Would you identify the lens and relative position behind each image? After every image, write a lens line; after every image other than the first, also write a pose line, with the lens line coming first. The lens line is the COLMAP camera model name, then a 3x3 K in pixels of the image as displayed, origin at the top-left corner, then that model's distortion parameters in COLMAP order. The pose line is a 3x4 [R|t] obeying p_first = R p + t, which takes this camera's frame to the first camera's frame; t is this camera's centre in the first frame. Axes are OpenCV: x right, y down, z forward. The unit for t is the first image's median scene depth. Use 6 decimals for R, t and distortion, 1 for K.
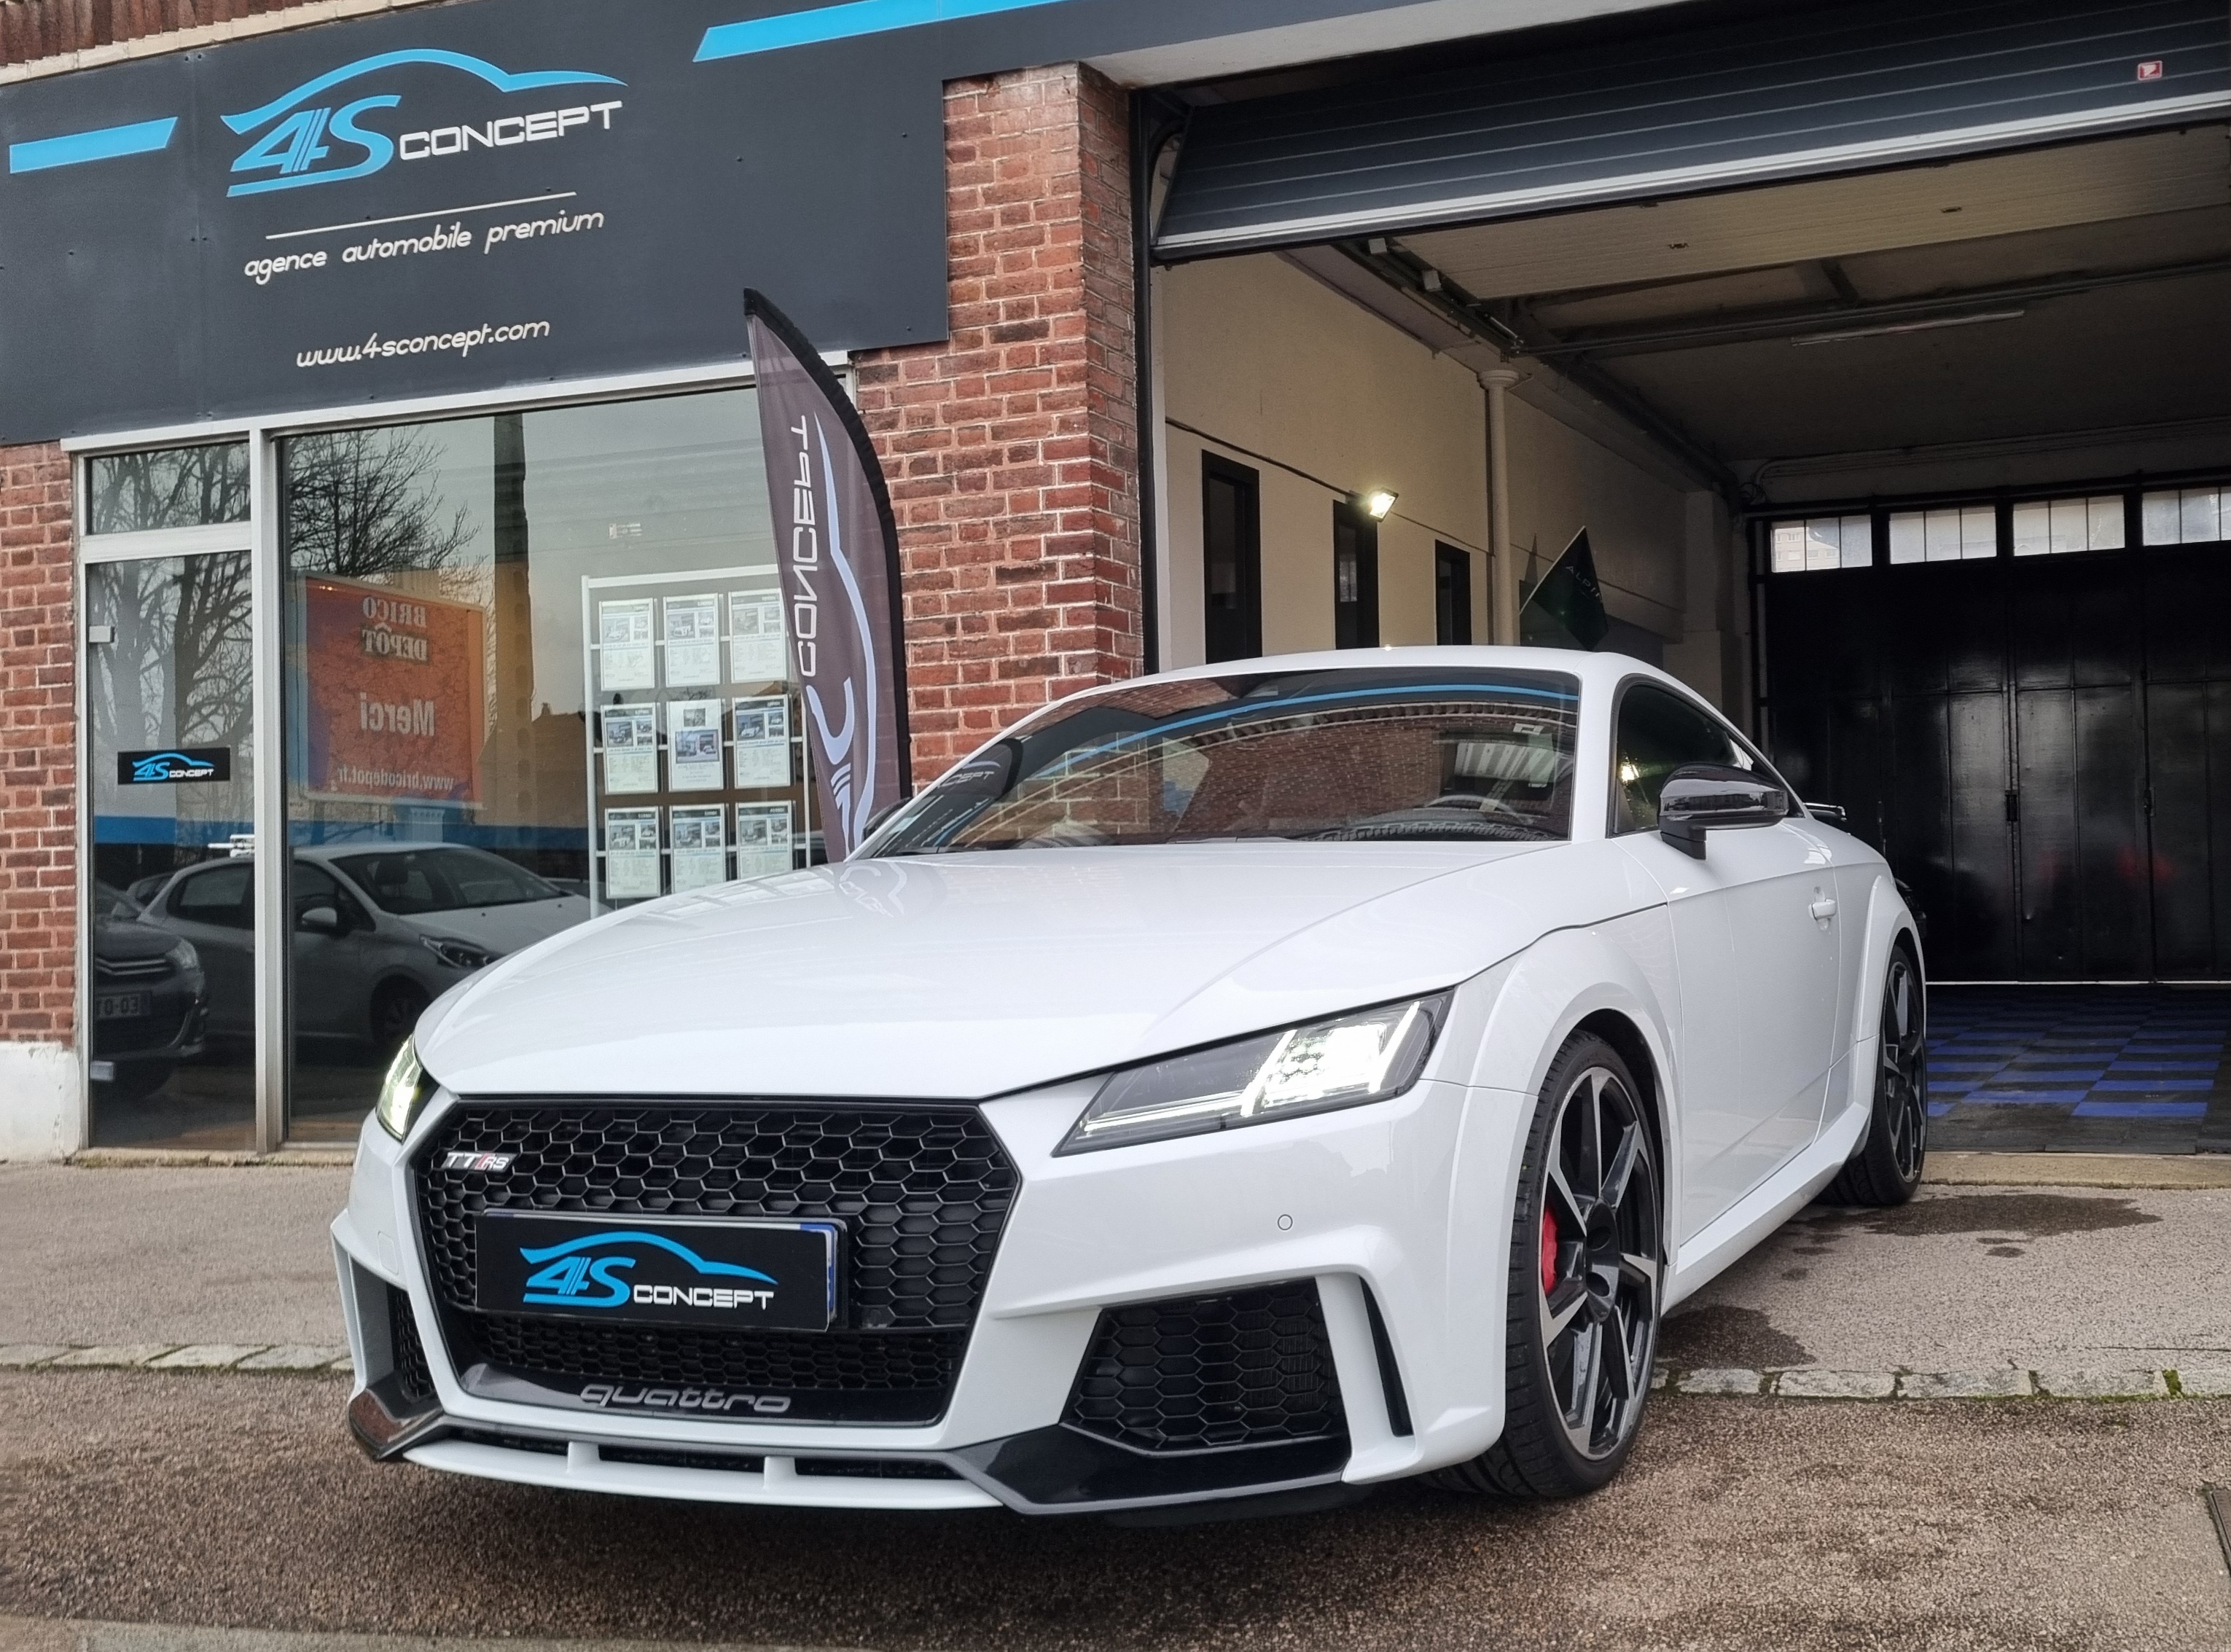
lens RADIAL K [[2192.4, 0, 1115.5], [0, 2192.4, 826.0], [0, 0, 1]] dist [0.062112, -0.030317]
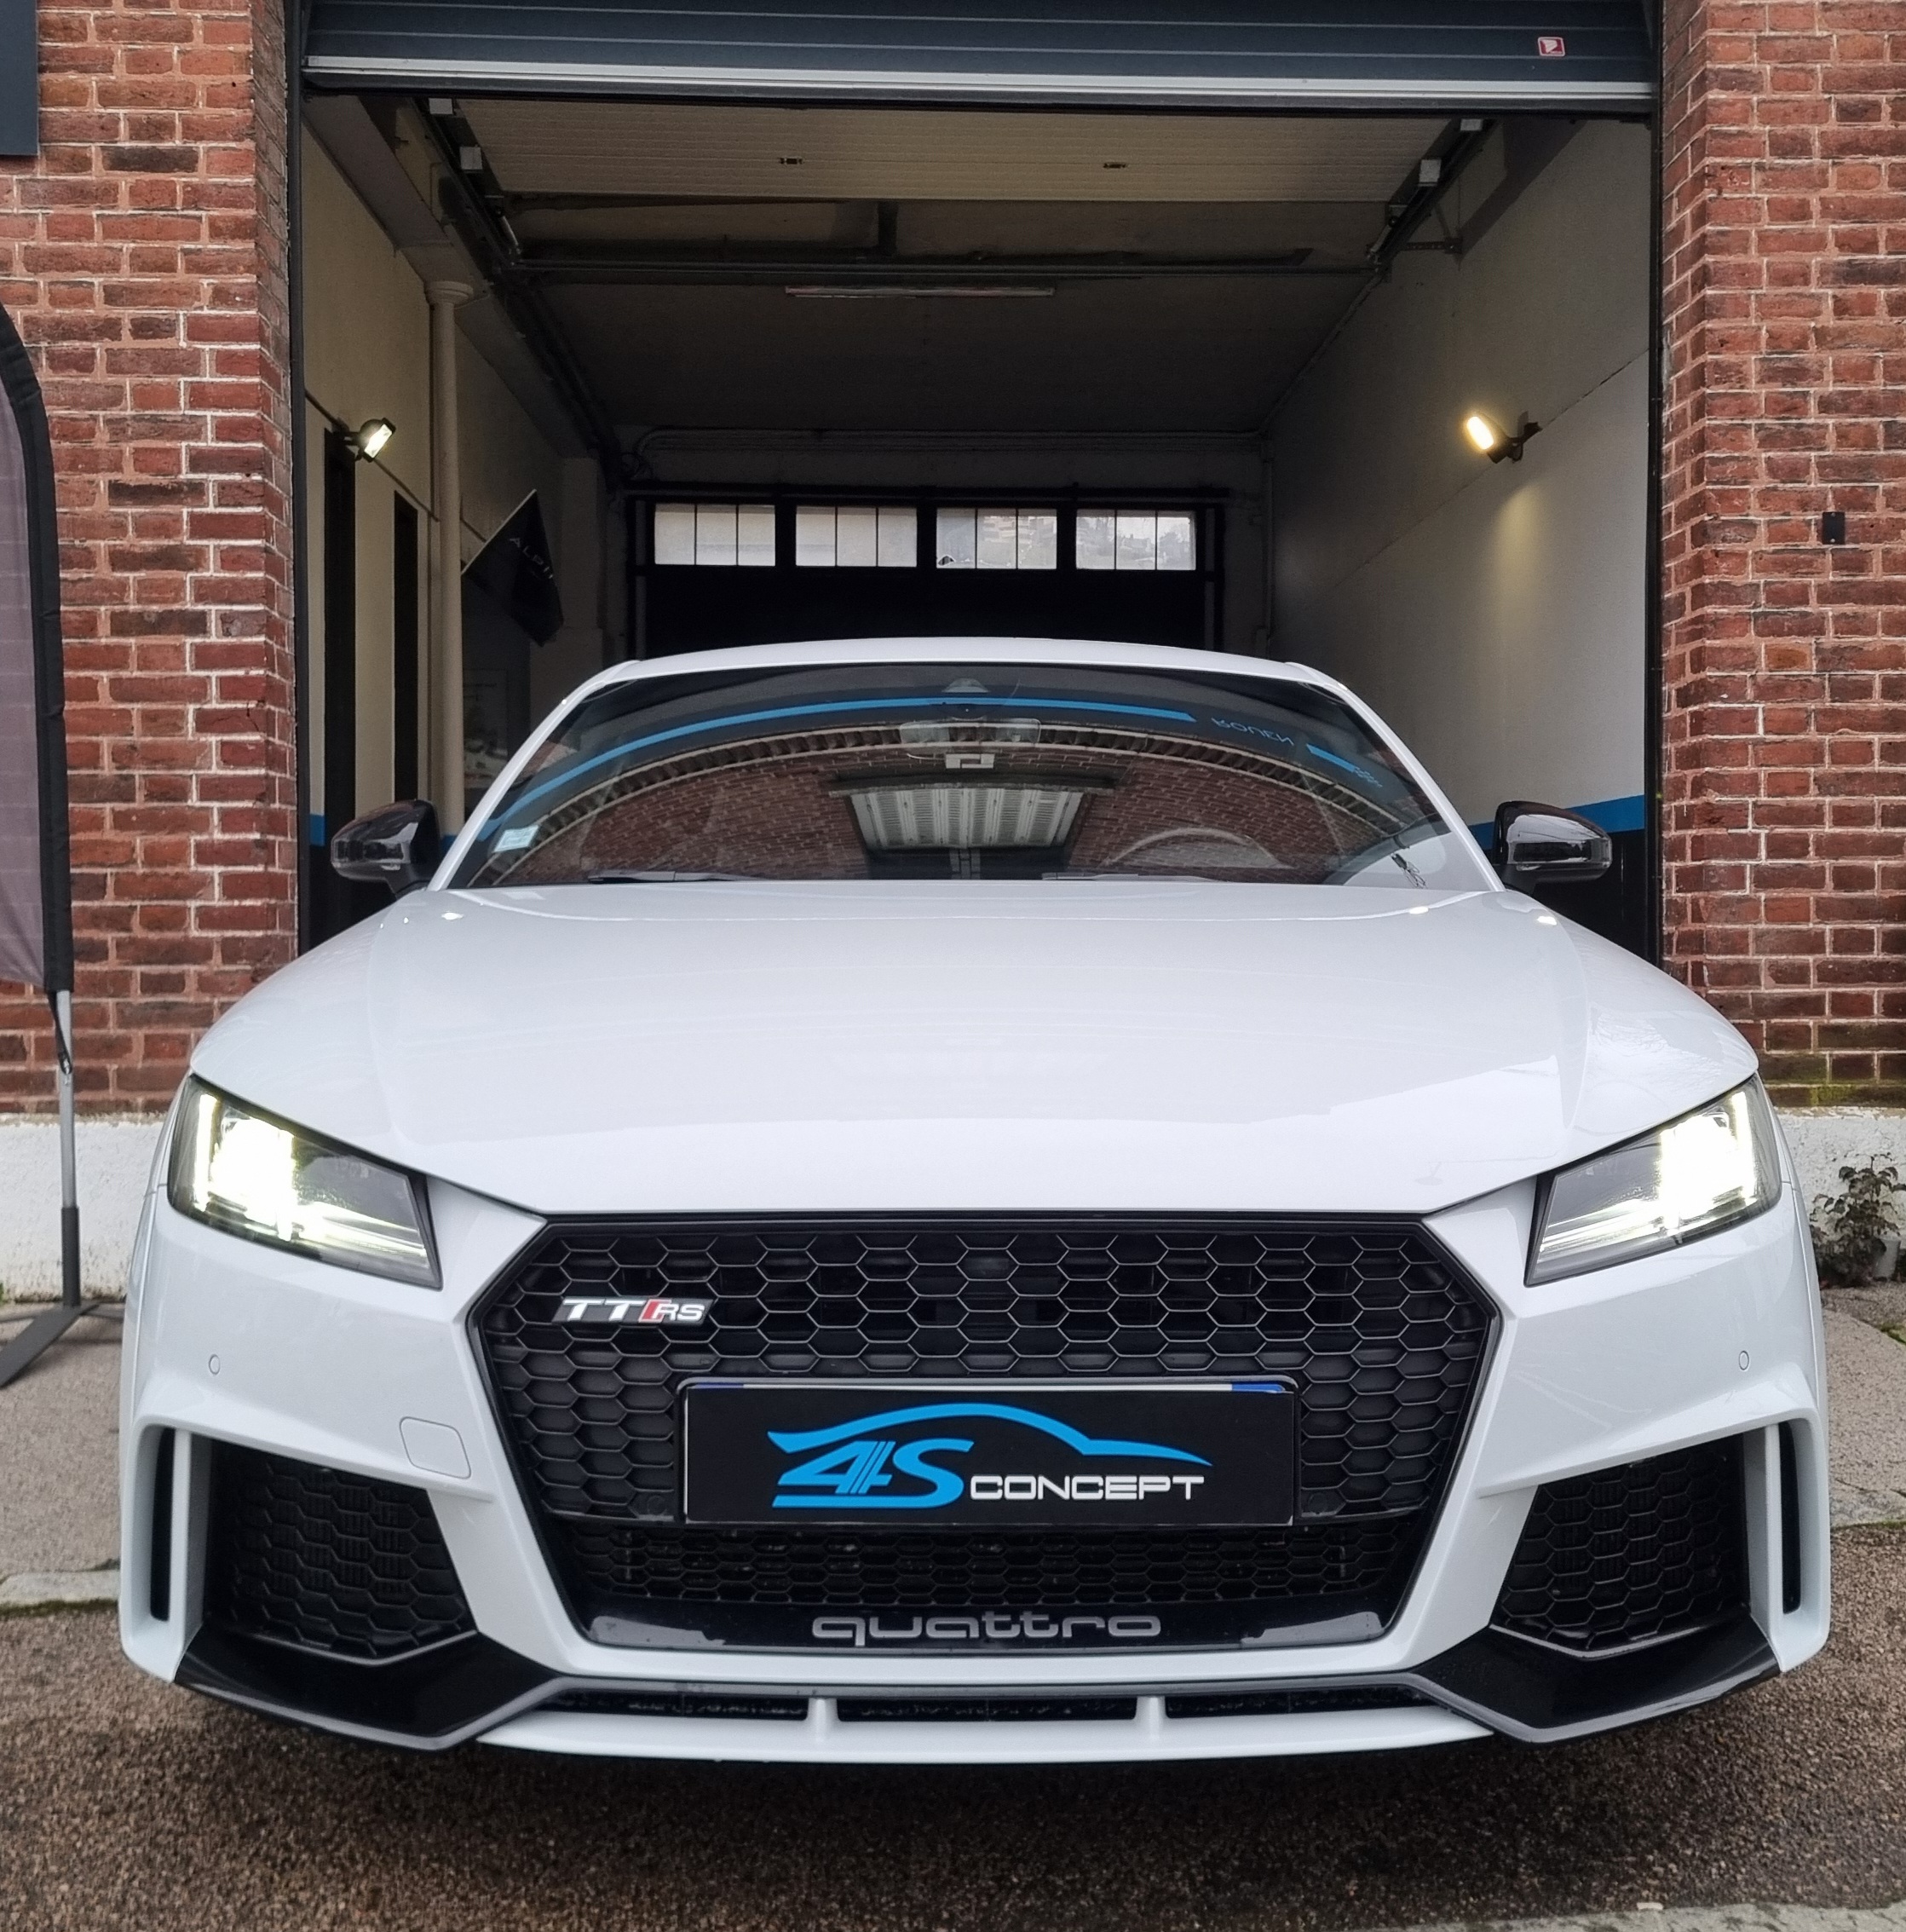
lens RADIAL K [[2722.1, 0, 953.0], [0, 2722.1, 966.0], [0, 0, 1]] dist [0.058507, -0.032060]
pose [[0.920688, 0.020418, 0.389765, -0.149602], [-0.035736, 0.998846, 0.032090, 0.003460], [-0.388660, -0.043473, 0.920355, 0.049039]]
